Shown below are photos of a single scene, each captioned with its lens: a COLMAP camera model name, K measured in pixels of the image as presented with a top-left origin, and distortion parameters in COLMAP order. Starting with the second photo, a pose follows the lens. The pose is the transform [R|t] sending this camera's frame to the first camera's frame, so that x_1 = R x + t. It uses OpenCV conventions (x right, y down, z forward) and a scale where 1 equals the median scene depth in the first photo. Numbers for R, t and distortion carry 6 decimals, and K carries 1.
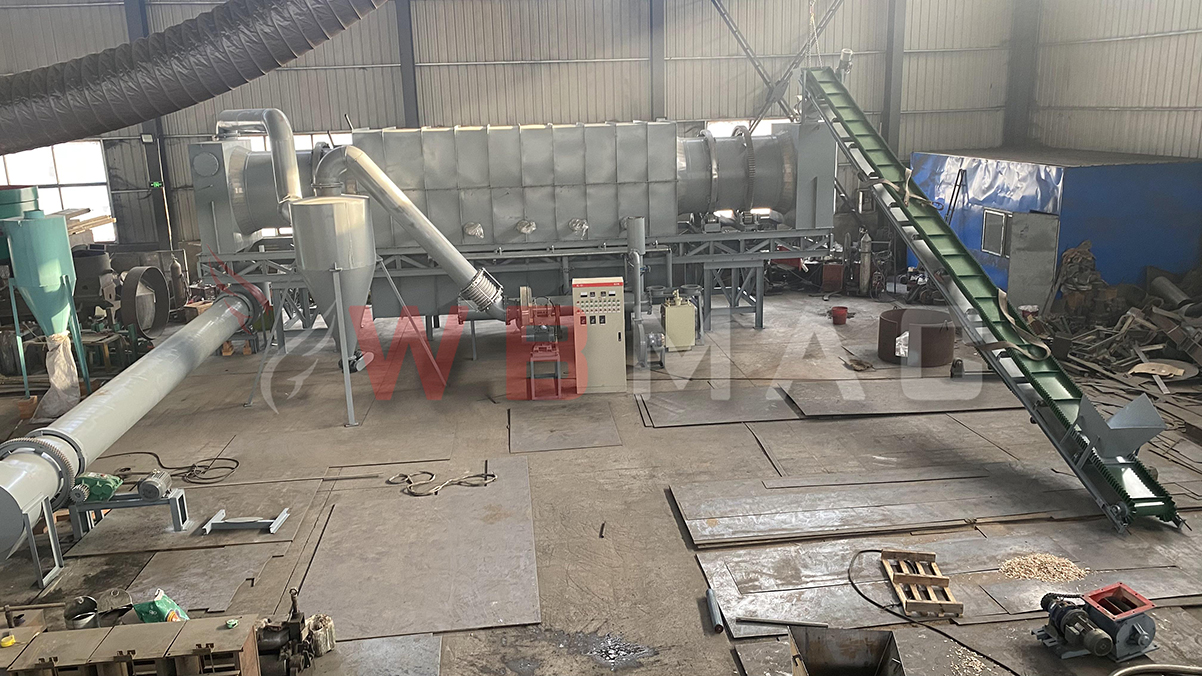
lens RADIAL K [[909.6, 0, 601.0], [0, 909.6, 338.0], [0, 0, 1]] dist [-0.000484, -0.001550]
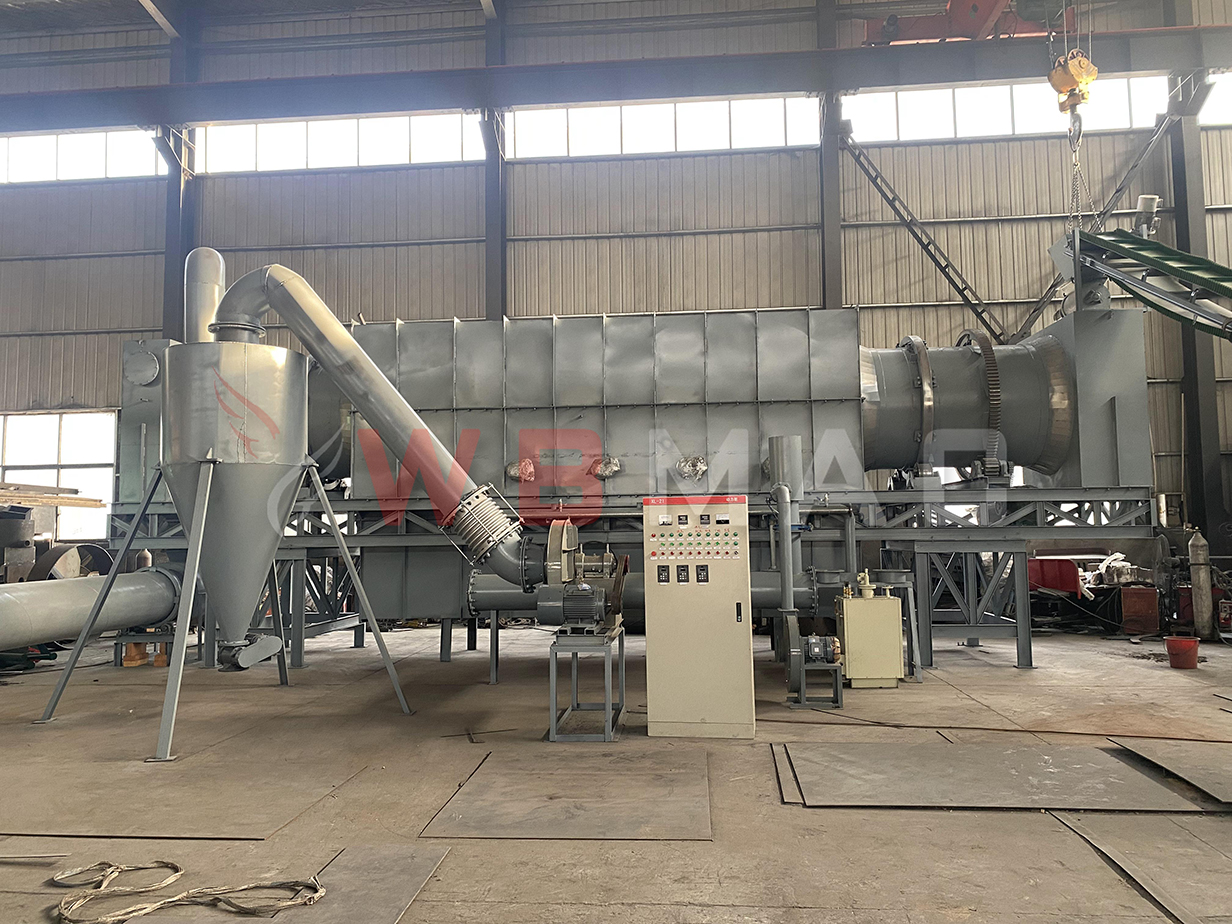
lens RADIAL K [[908.6, 0, 616.0], [0, 908.6, 462.0], [0, 0, 1]] dist [0.048206, -0.094517]
pose [[0.981496, 0.002246, -0.191468, 0.047502], [-0.065465, 0.943612, -0.324517, 0.081434], [0.179942, 0.331047, 0.926299, 0.508519]]
